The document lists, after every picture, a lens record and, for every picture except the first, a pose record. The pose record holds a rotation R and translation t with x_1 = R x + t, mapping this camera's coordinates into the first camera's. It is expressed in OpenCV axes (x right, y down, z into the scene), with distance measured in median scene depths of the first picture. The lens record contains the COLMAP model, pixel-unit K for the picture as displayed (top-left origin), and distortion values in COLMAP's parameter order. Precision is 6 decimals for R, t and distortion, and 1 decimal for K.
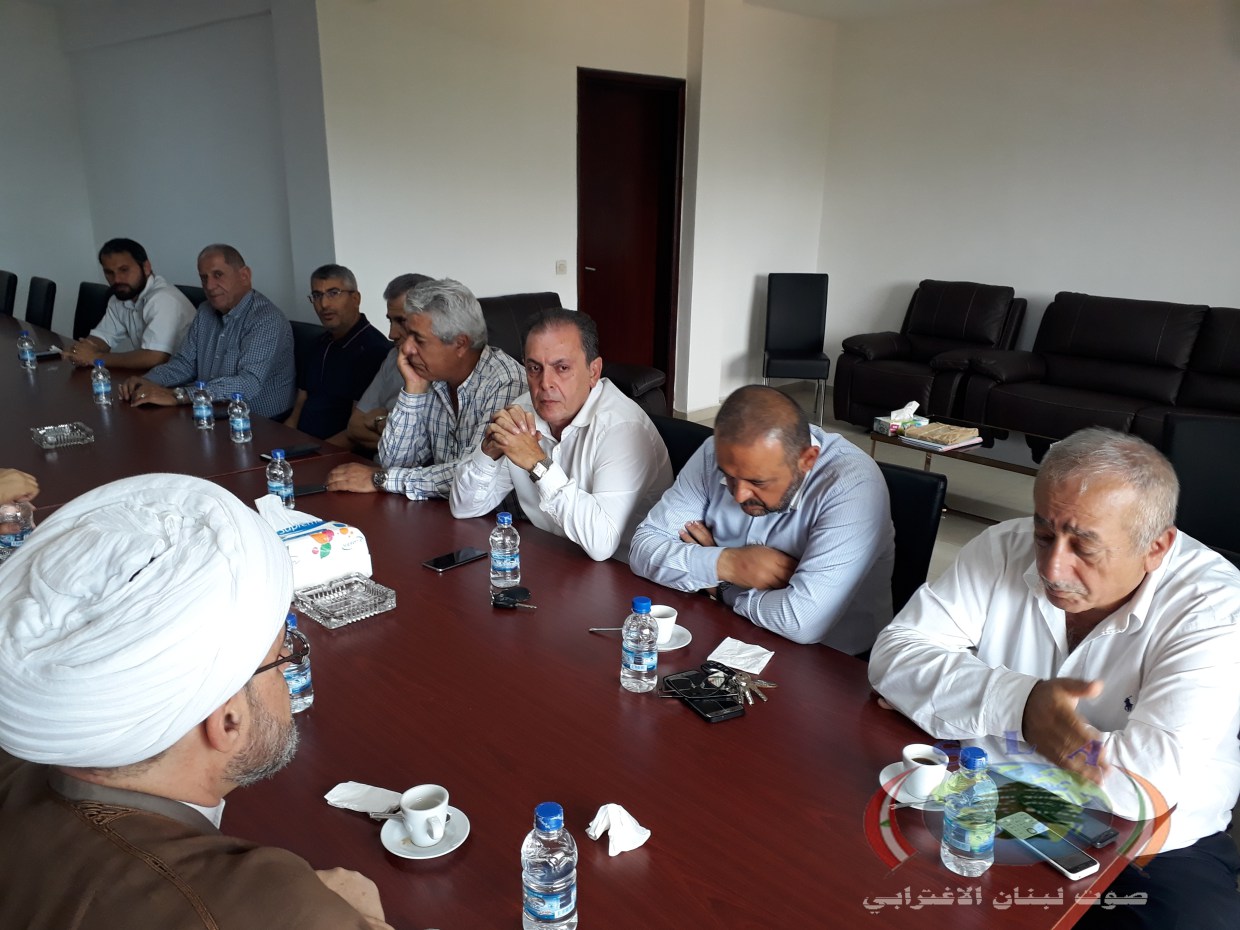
lens RADIAL K [[989.3, 0, 620.0], [0, 989.3, 465.0], [0, 0, 1]] dist [0.032926, 0.000471]
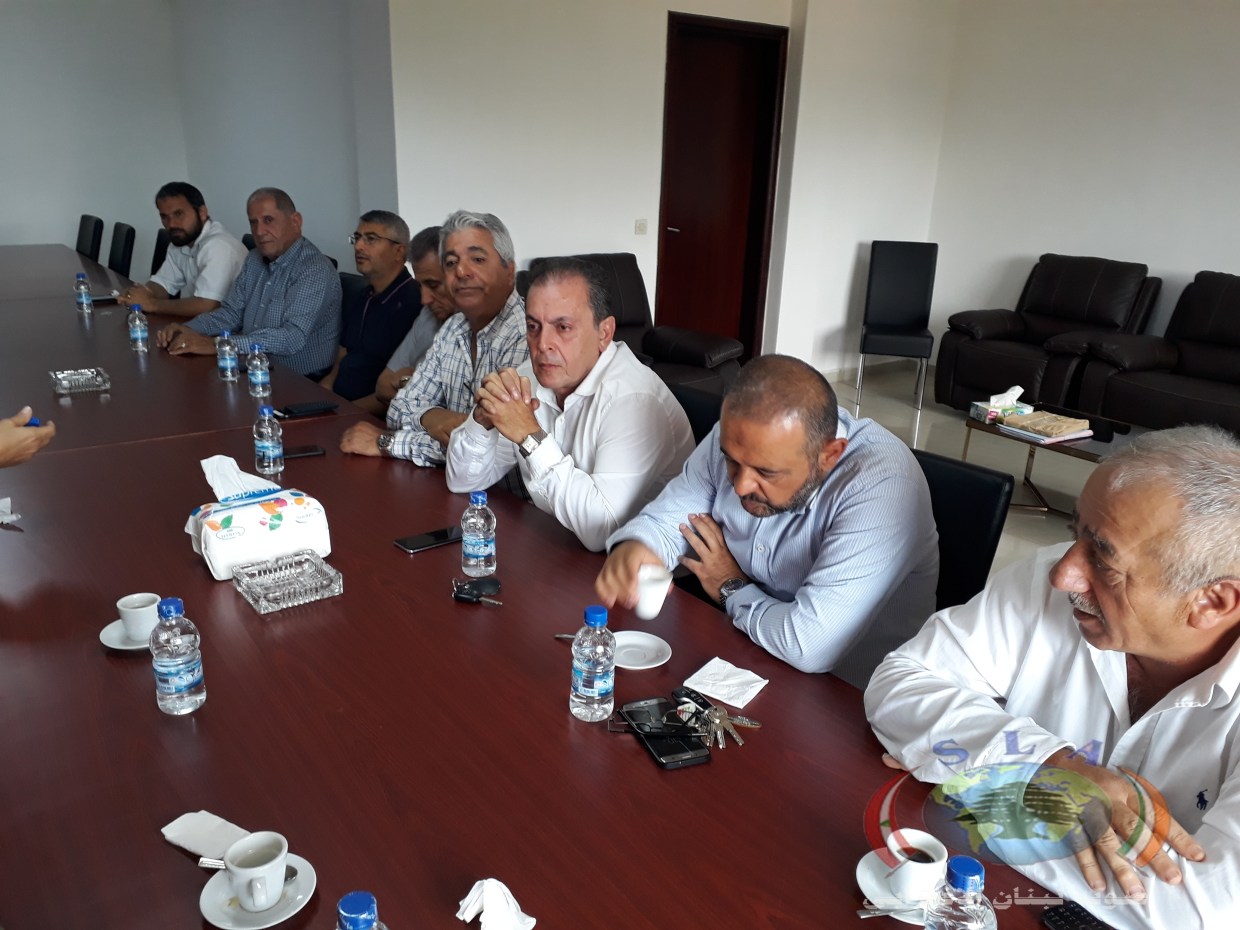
lens RADIAL K [[993.5, 0, 620.0], [0, 993.5, 465.0], [0, 0, 1]] dist [0.008557, 0.007624]
pose [[0.992413, 0.054455, -0.110232, 0.074609], [-0.051168, 0.998163, 0.032437, -0.006777], [0.111796, -0.026551, 0.993376, 0.111914]]
